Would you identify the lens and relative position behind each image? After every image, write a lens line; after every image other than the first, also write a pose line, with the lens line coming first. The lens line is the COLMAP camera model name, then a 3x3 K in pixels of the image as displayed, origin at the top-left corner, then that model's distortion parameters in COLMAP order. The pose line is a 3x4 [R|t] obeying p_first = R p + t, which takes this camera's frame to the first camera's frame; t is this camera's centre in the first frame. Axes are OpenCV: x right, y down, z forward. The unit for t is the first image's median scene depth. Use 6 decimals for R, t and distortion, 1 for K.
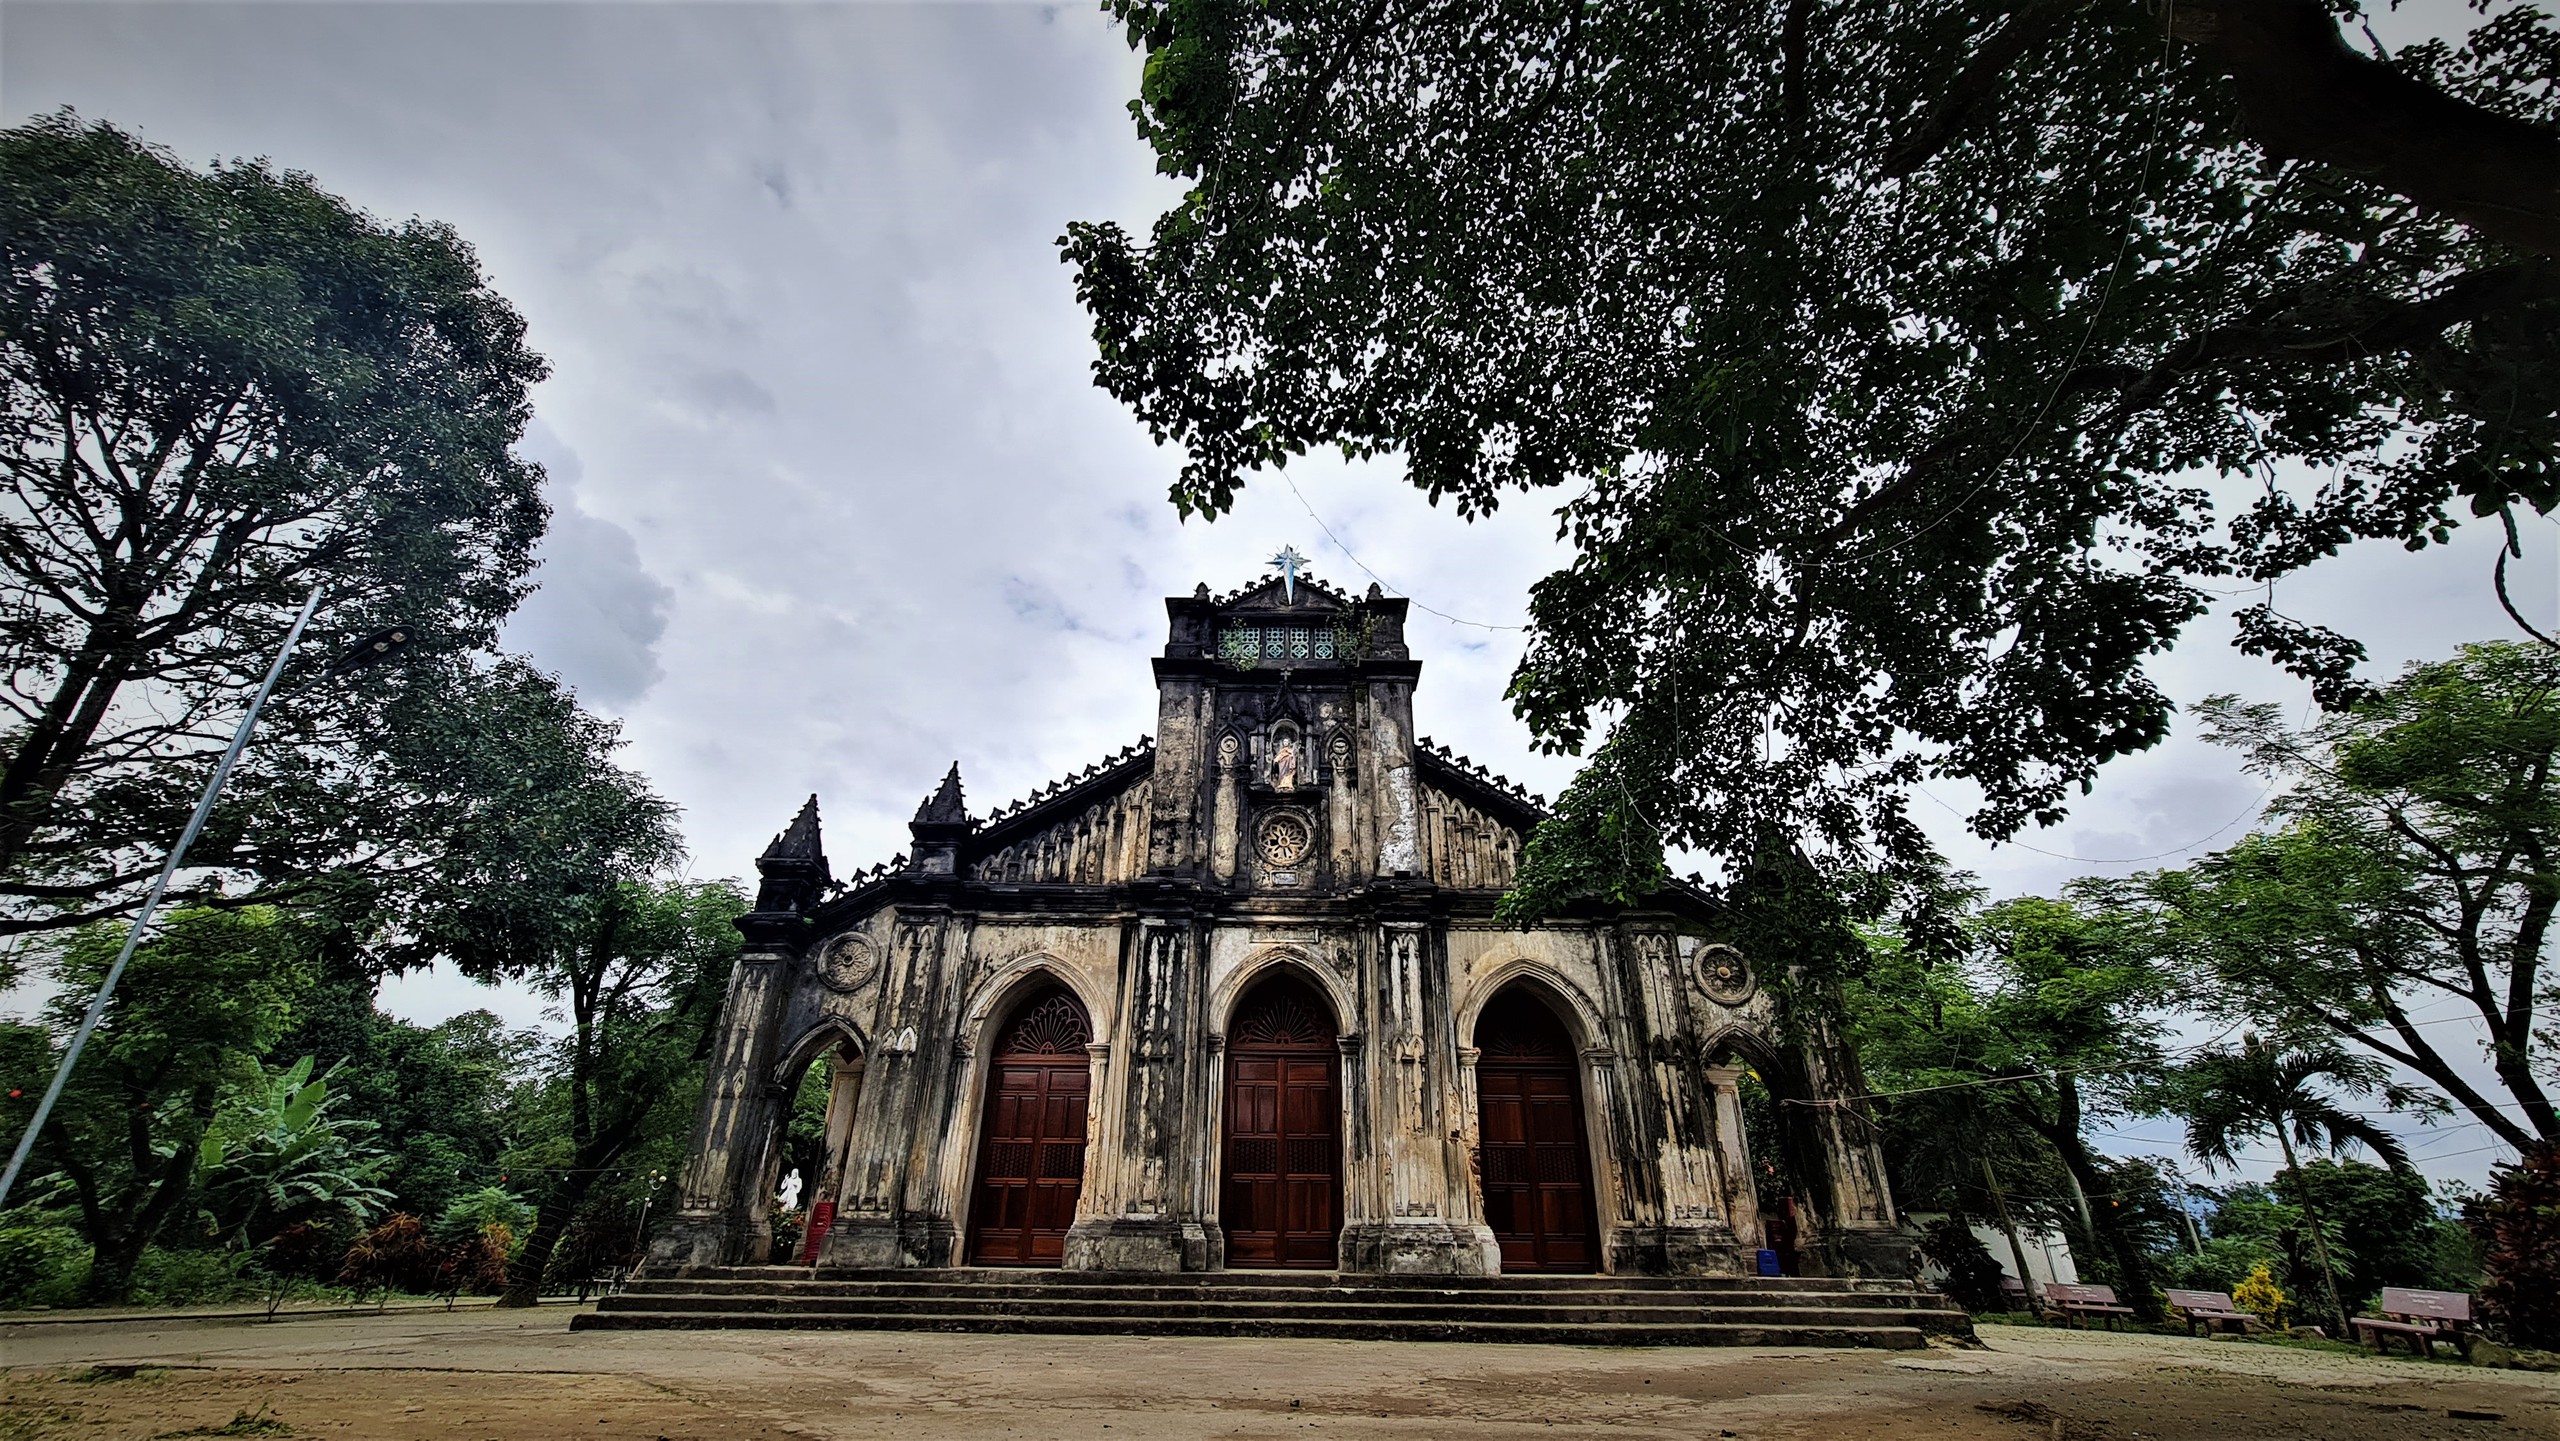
lens RADIAL K [[1044.5, 0, 1284.6], [0, 1044.5, 710.3], [0, 0, 1]] dist [-0.007214, 0.002987]
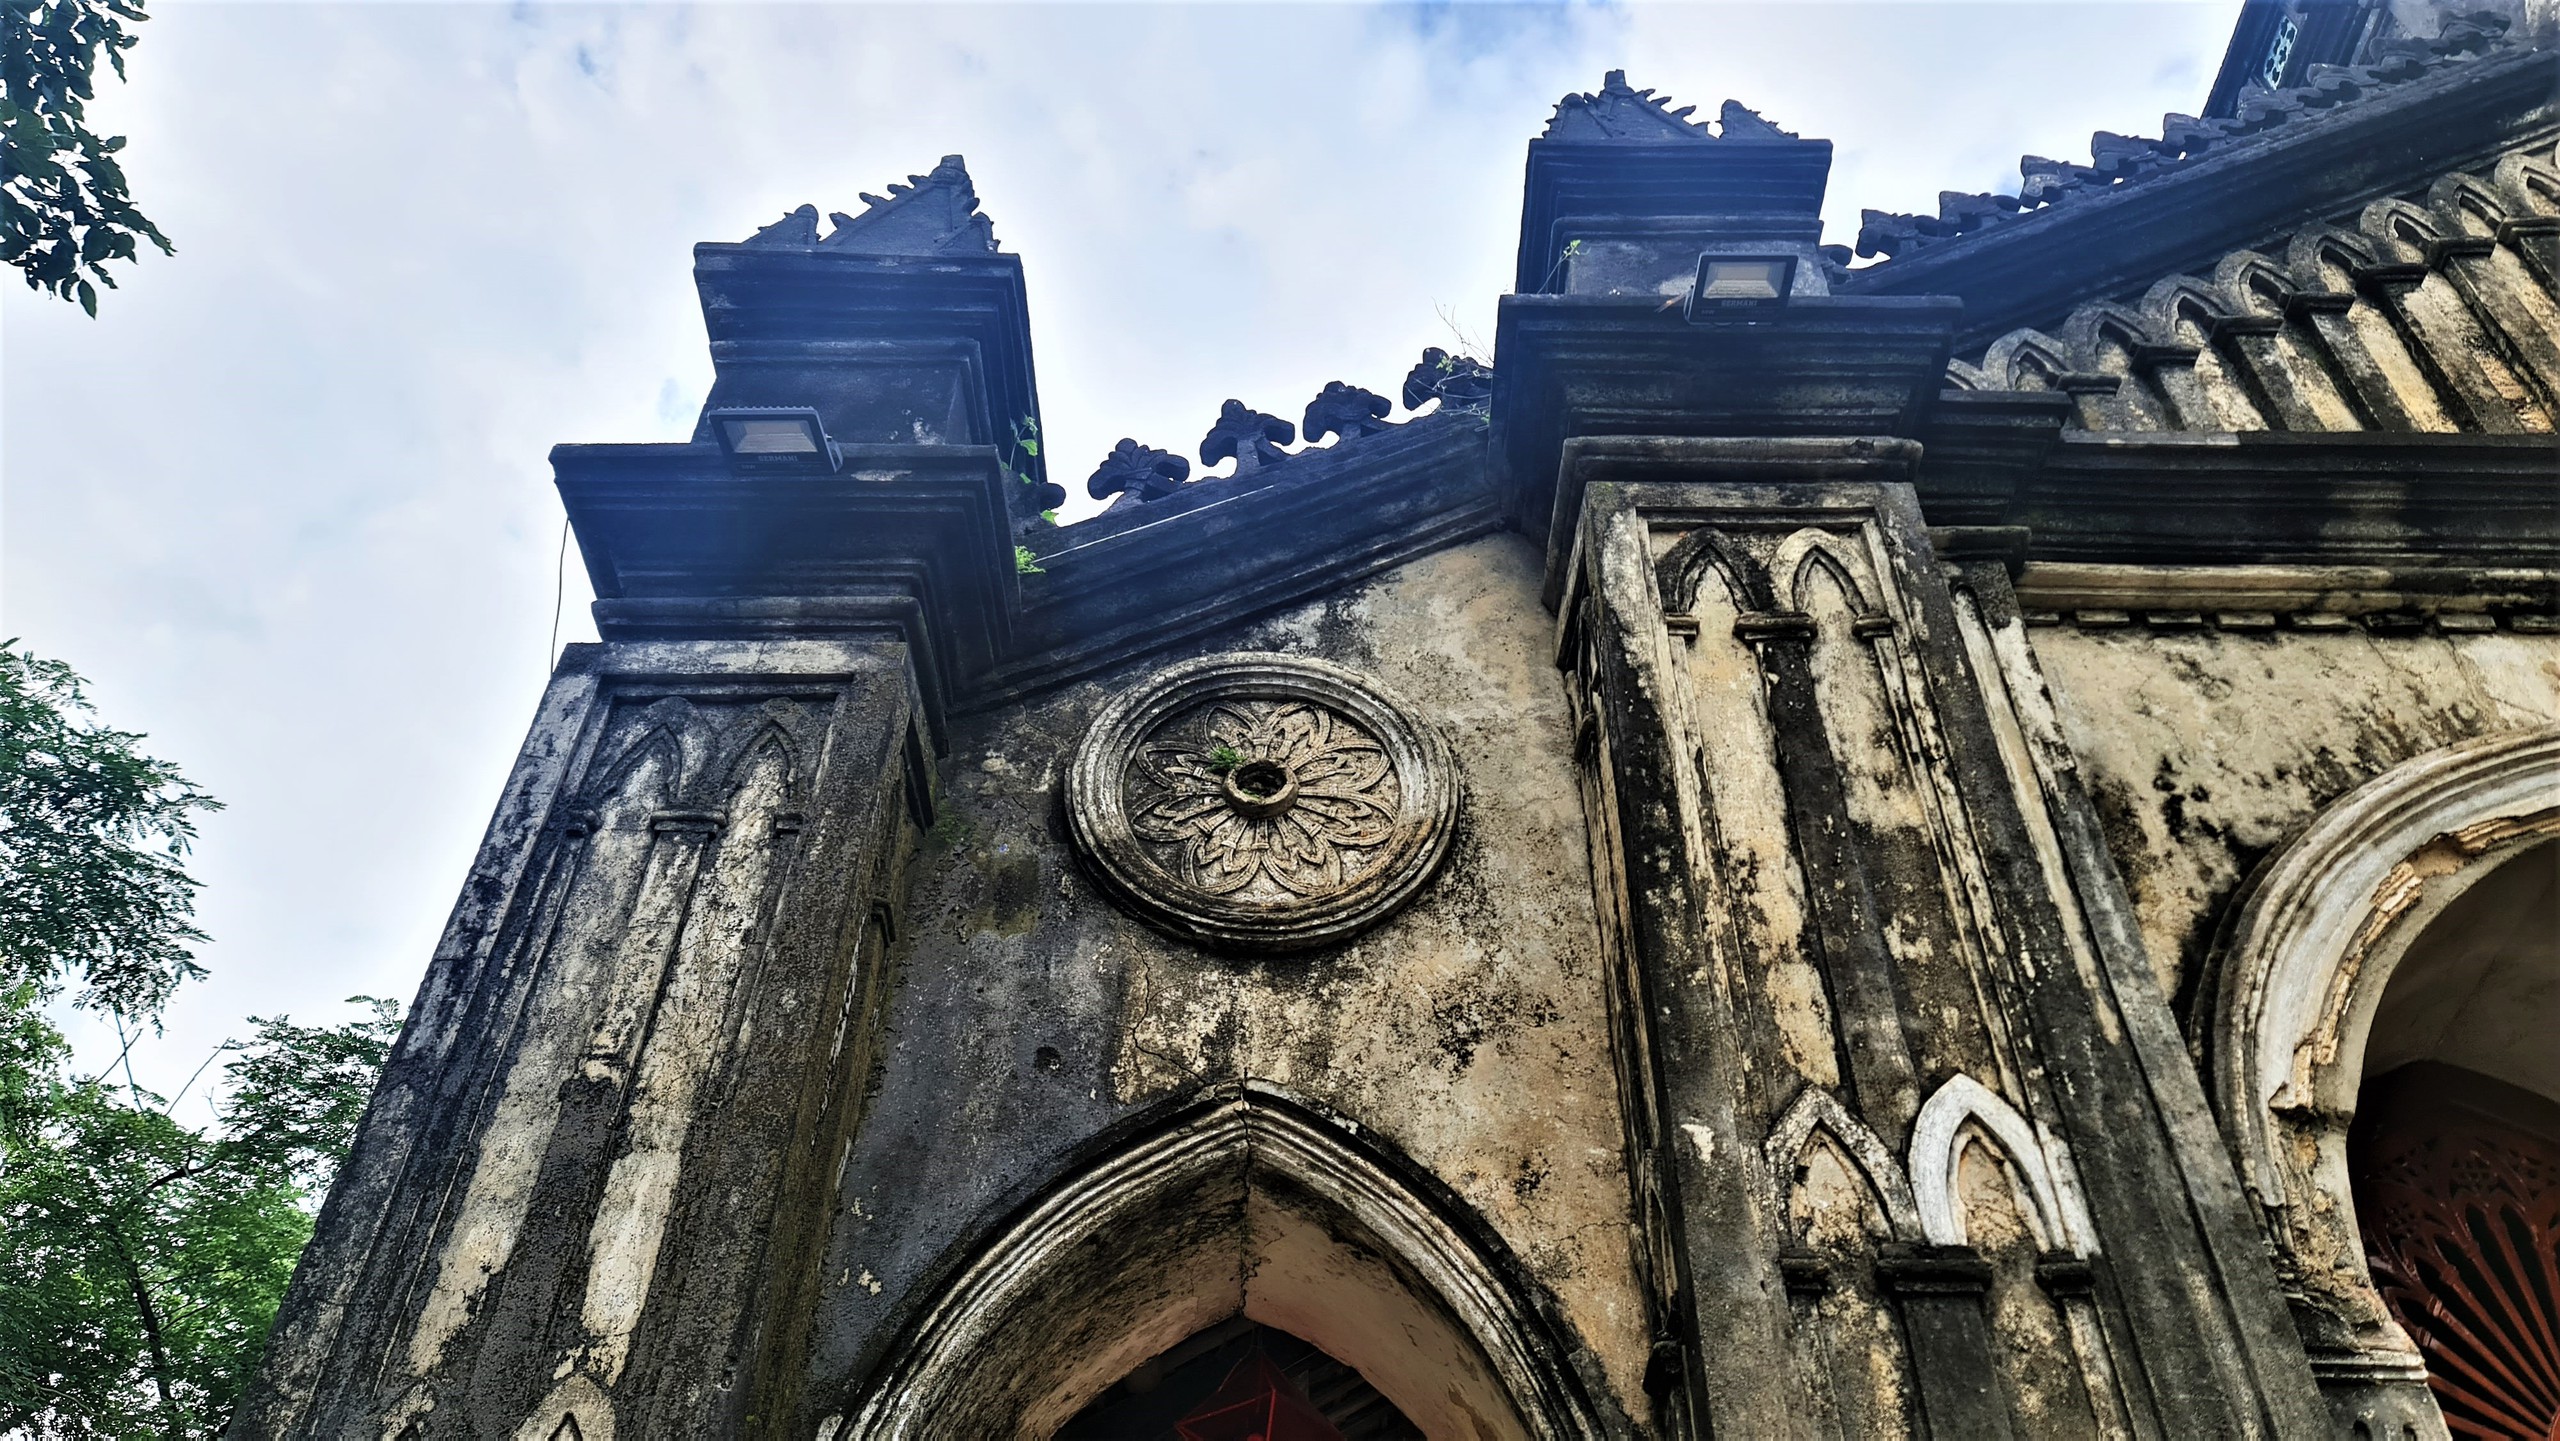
lens RADIAL K [[1845.8, 0, 1283.6], [0, 1845.8, 722.1], [0, 0, 1]] dist [0.037335, -0.004834]
pose [[0.999895, 0.007898, -0.012154, -0.422791], [-0.010955, 0.960831, -0.276918, 0.314580], [0.009491, 0.277022, 0.960817, 0.754192]]
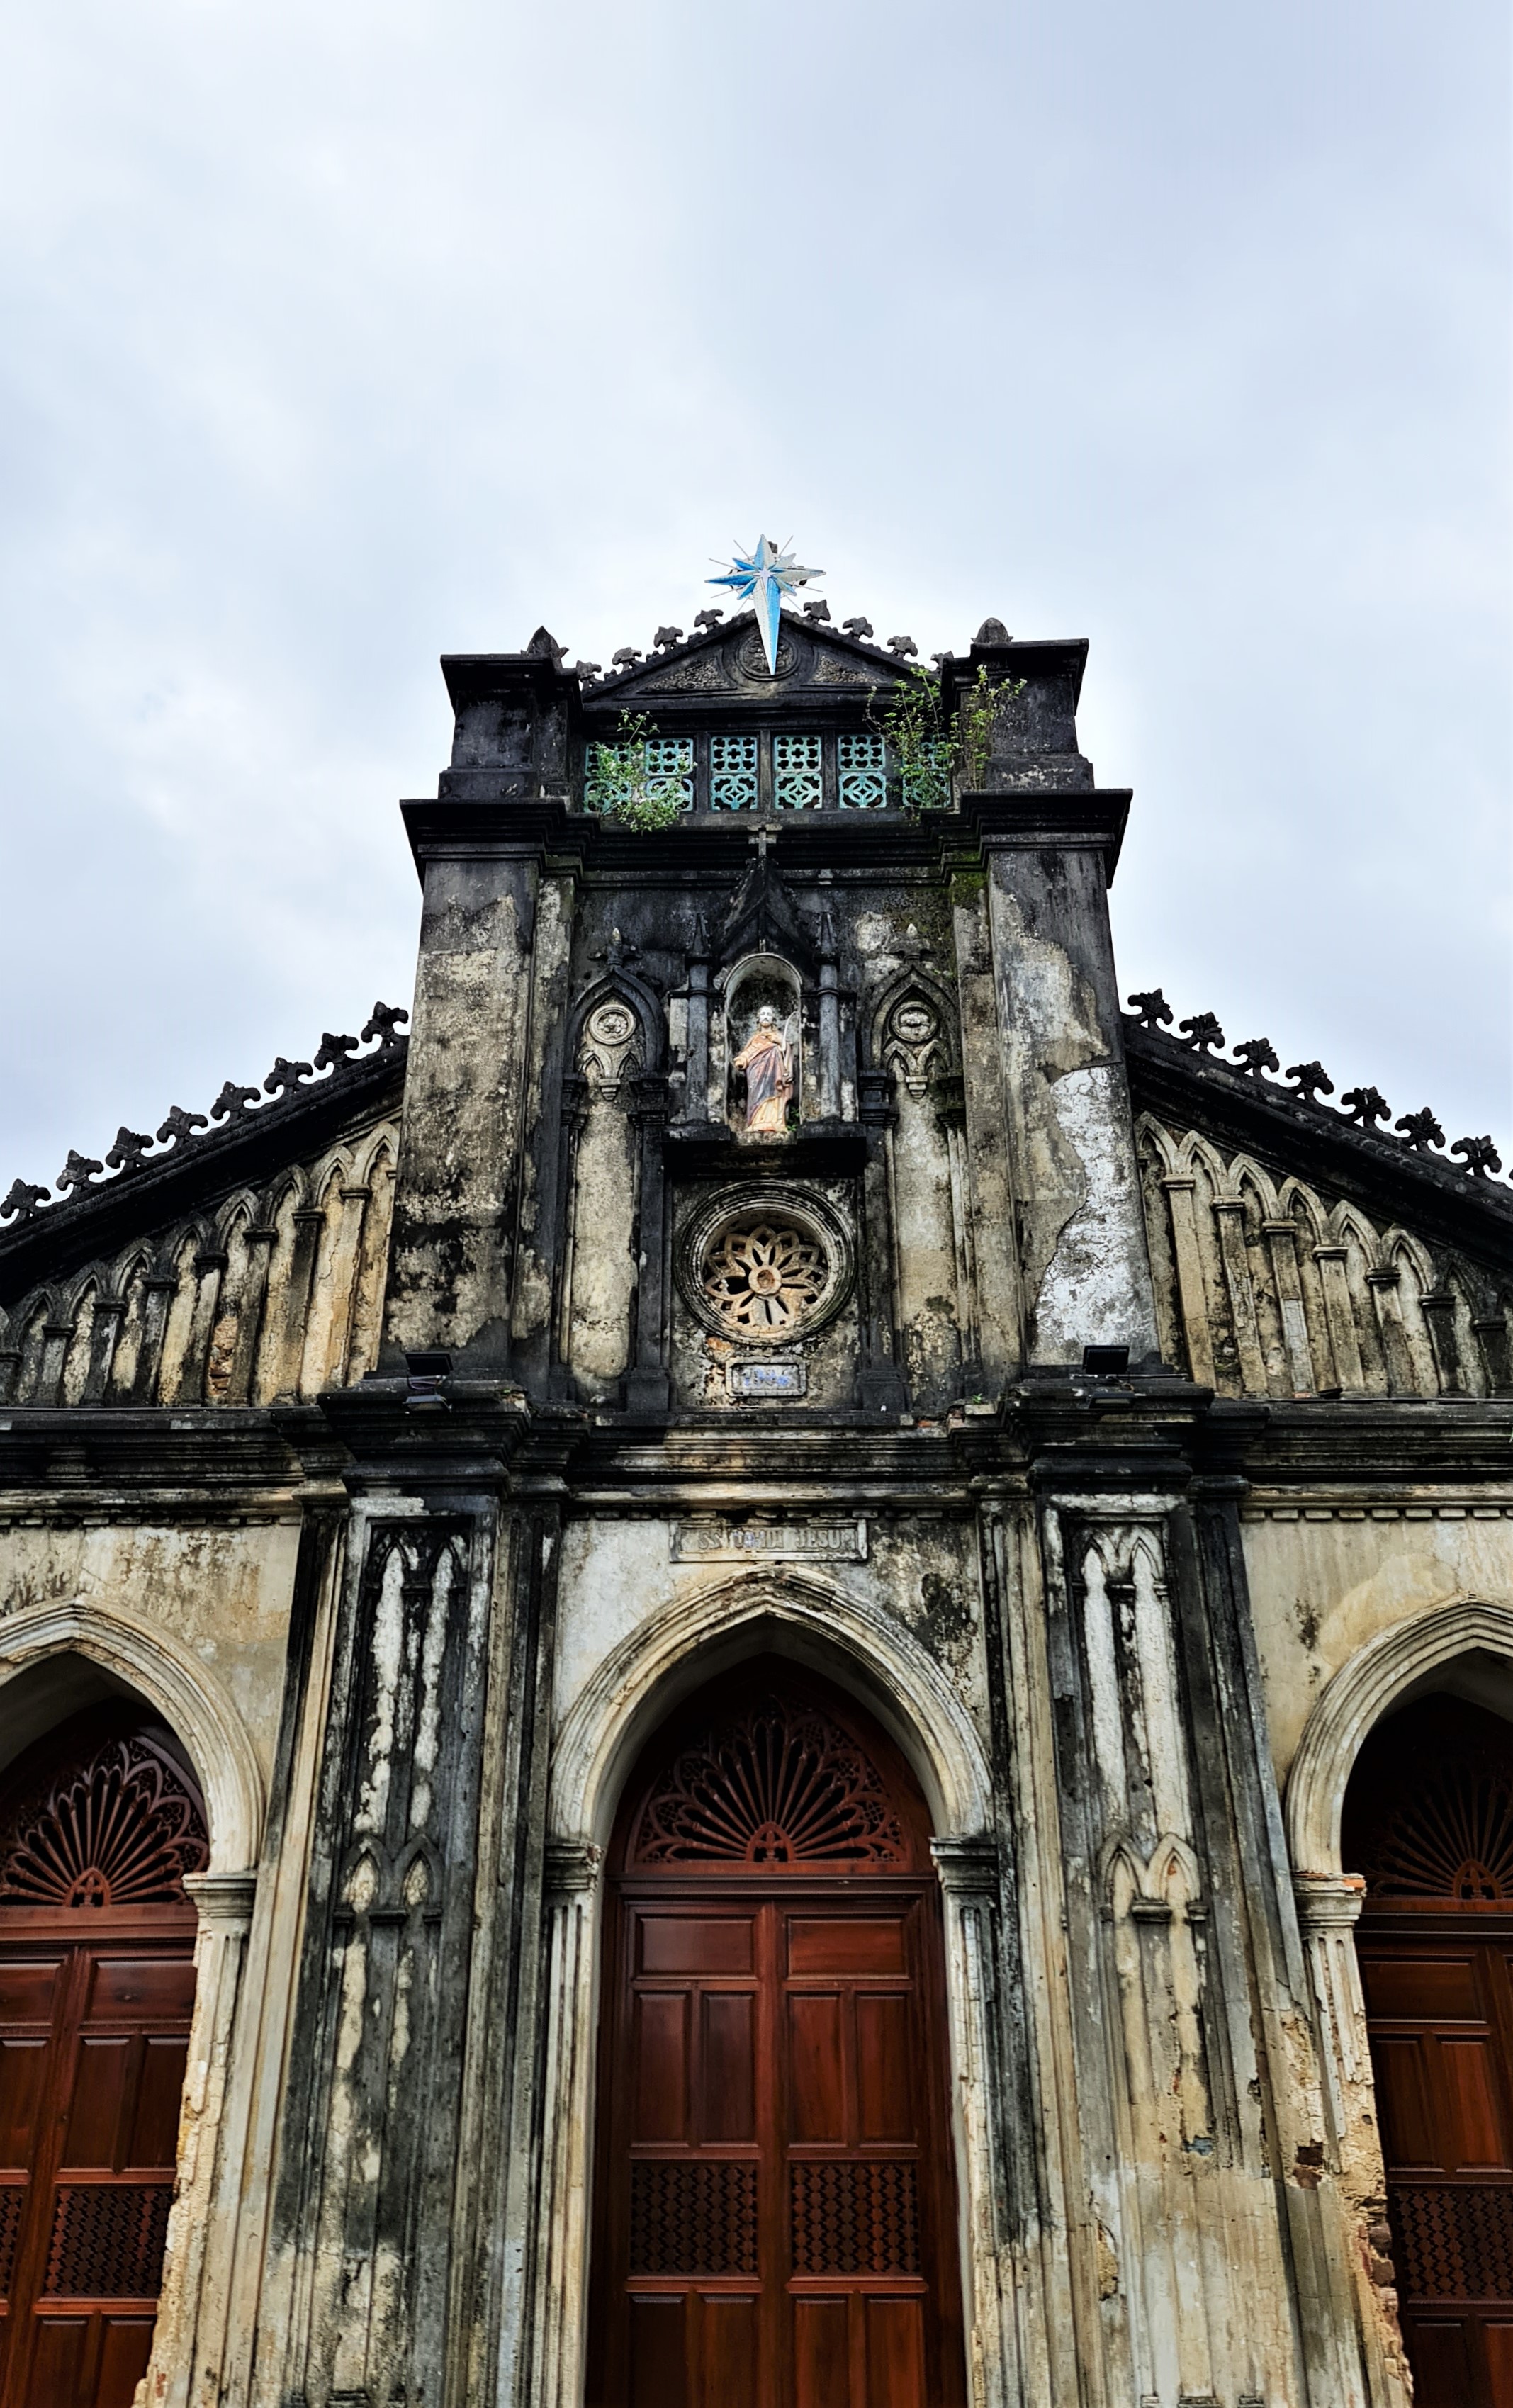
lens RADIAL K [[2039.3, 0, 737.1], [0, 2039.3, 1062.1], [0, 0, 1]] dist [0.065412, -0.027667]
pose [[0.999587, -0.019807, -0.020807, 0.006571], [0.018881, 0.998862, -0.043789, 0.088883], [0.021651, 0.043378, 0.998824, 0.321246]]
